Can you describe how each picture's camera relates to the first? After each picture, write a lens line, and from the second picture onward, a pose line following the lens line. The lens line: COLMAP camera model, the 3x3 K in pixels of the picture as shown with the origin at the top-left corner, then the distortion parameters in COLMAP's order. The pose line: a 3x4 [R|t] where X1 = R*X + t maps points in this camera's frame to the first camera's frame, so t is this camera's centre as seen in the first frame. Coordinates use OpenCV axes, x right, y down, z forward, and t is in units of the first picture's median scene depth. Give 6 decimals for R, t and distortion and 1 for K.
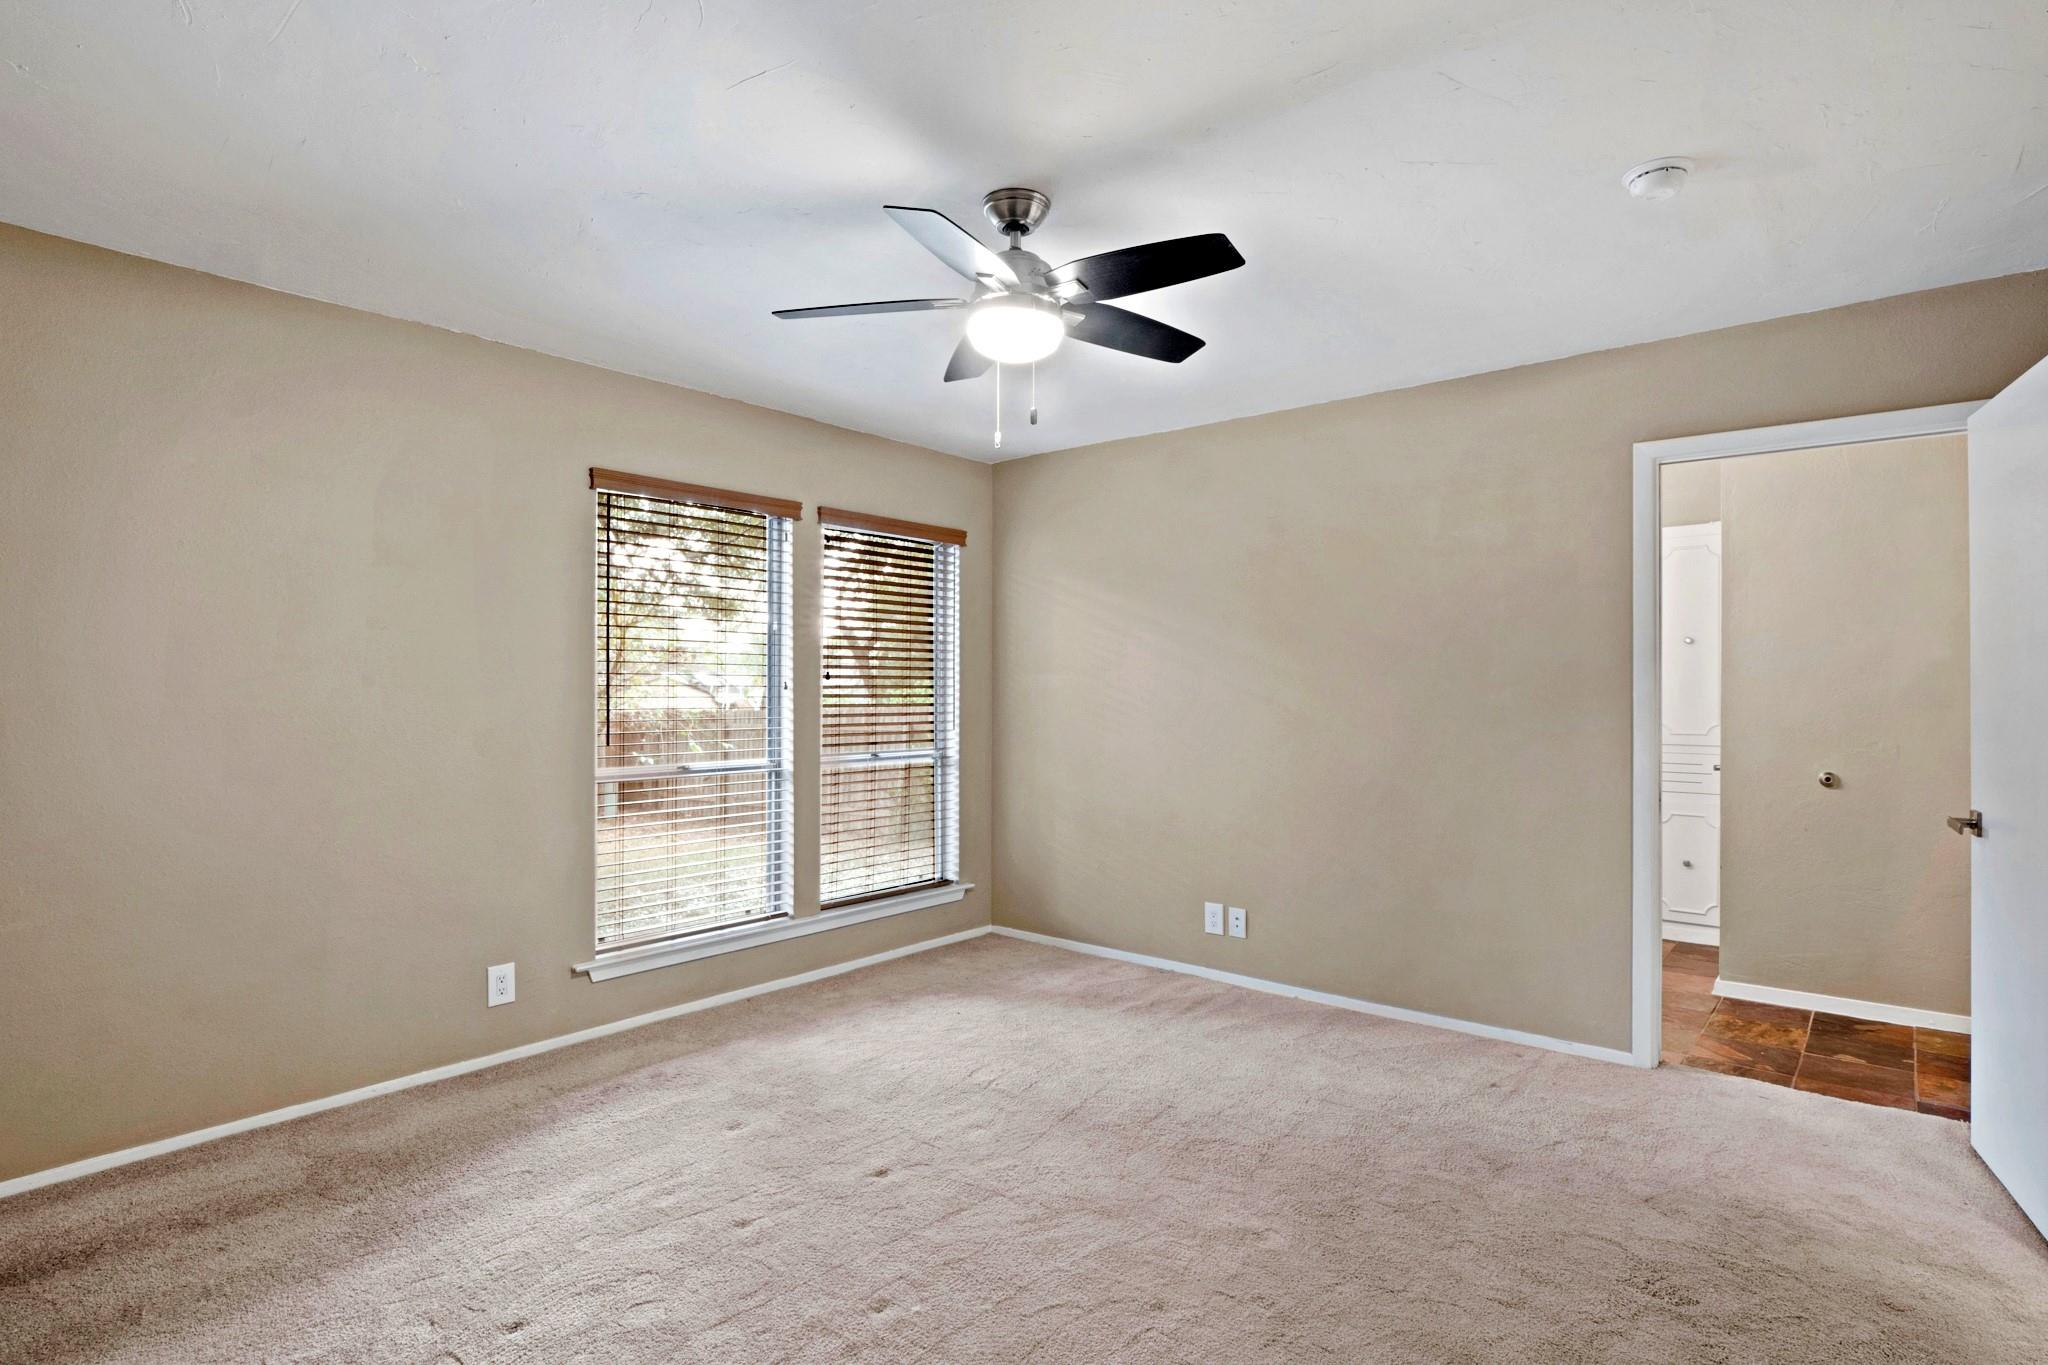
lens RADIAL K [[1013.3, 0, 1009.4], [0, 1013.3, 664.7], [0, 0, 1]] dist [-0.014501, -0.000523]
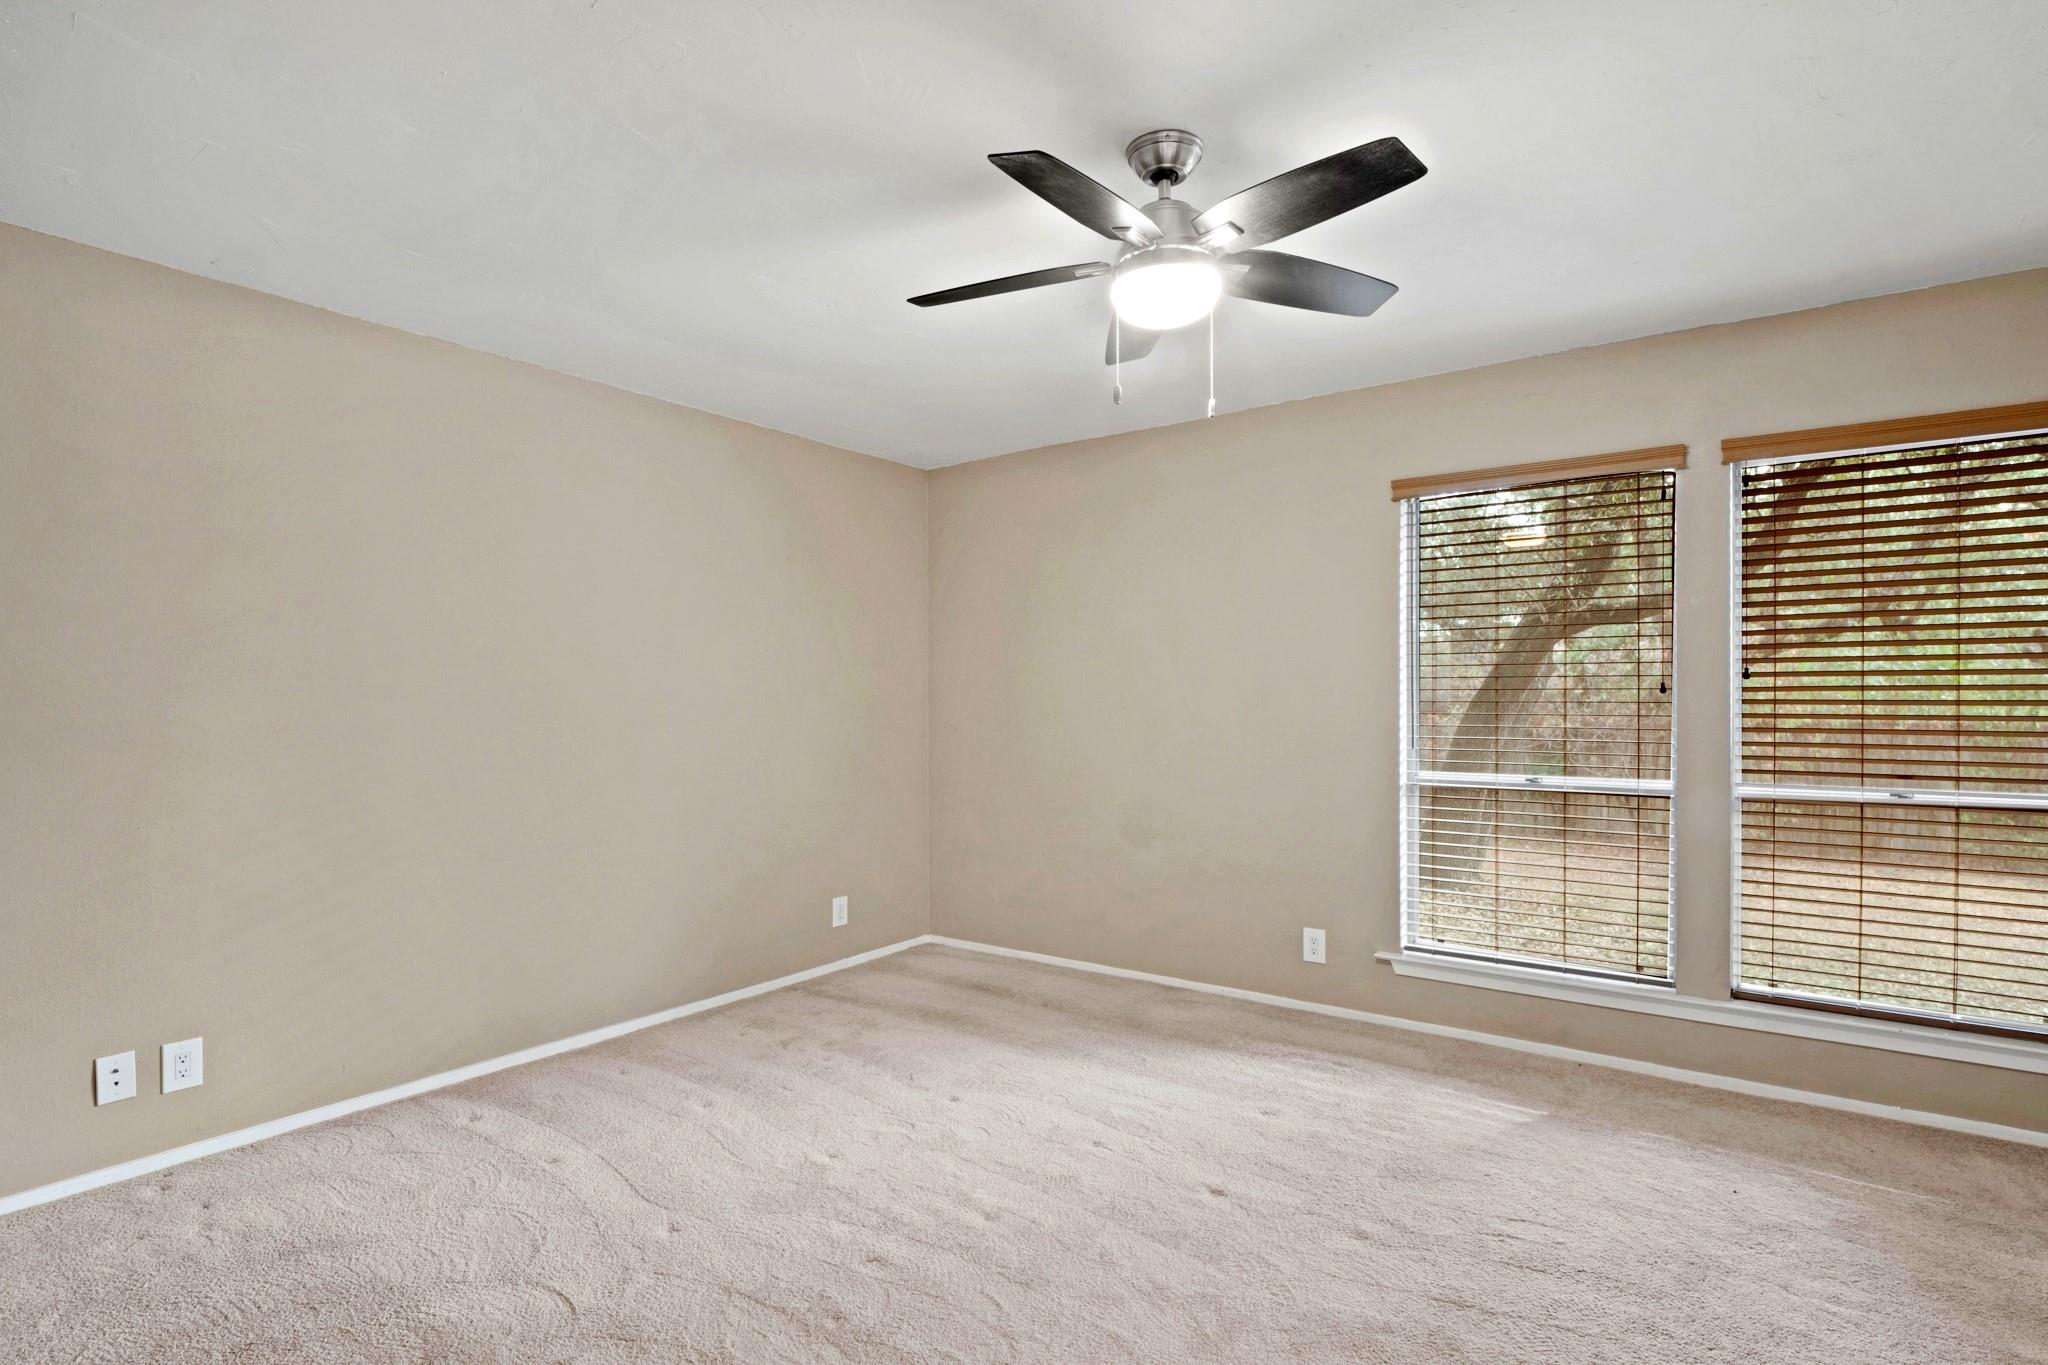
lens RADIAL K [[1016.3, 0, 1025.3], [0, 1016.3, 674.7], [0, 0, 1]] dist [-0.013726, -0.000019]
pose [[0.095533, -0.015958, -0.995298, 0.636024], [0.022430, 0.999652, -0.013875, 0.013758], [0.995174, -0.020999, 0.095858, 0.564674]]
